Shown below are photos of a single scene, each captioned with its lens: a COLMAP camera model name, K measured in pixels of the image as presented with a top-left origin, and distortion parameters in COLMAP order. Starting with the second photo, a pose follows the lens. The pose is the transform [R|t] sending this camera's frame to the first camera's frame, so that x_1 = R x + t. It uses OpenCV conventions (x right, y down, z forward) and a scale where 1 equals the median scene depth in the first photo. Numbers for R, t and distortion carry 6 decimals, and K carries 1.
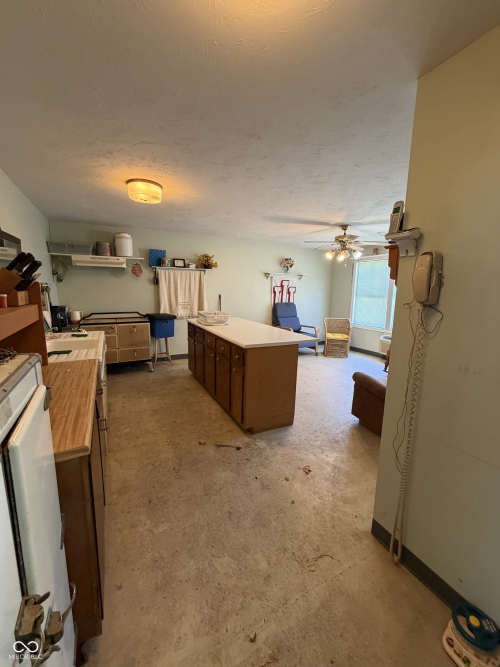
lens RADIAL K [[266.7, 0, 251.3], [0, 266.7, 332.5], [0, 0, 1]] dist [-0.001222, 0.000530]
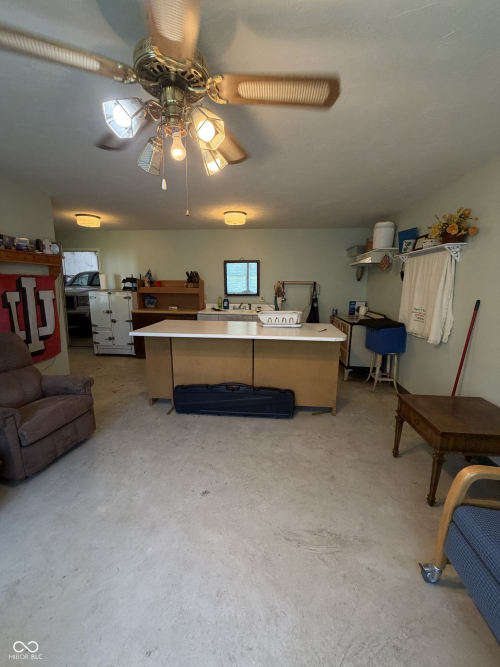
lens RADIAL K [[266.7, 0, 251.5], [0, 266.7, 331.7], [0, 0, 1]] dist [-0.001222, 0.000530]
pose [[-0.546012, 0.124713, -0.828443, 0.464216], [-0.163139, 0.954101, 0.251152, -0.165090], [0.821740, 0.272283, -0.500605, 1.055914]]
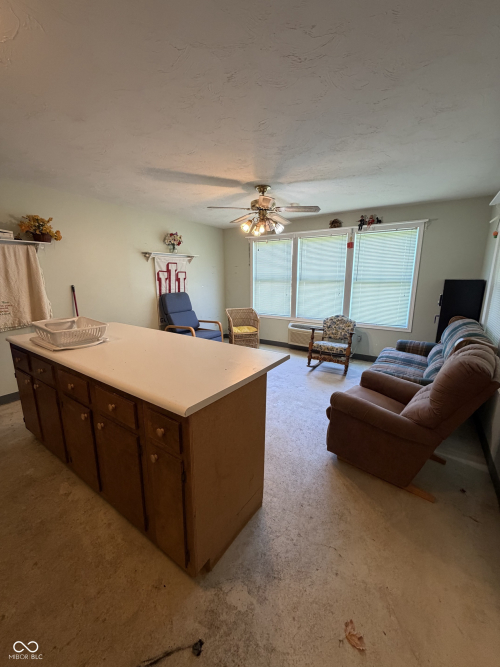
lens RADIAL K [[266.7, 0, 252.0], [0, 266.7, 331.1], [0, 0, 1]] dist [-0.001222, 0.000530]
pose [[0.879845, -0.115689, 0.460966, -0.054586], [0.093395, 0.993096, 0.070976, -0.047450], [-0.465995, -0.019396, 0.884575, 0.288675]]
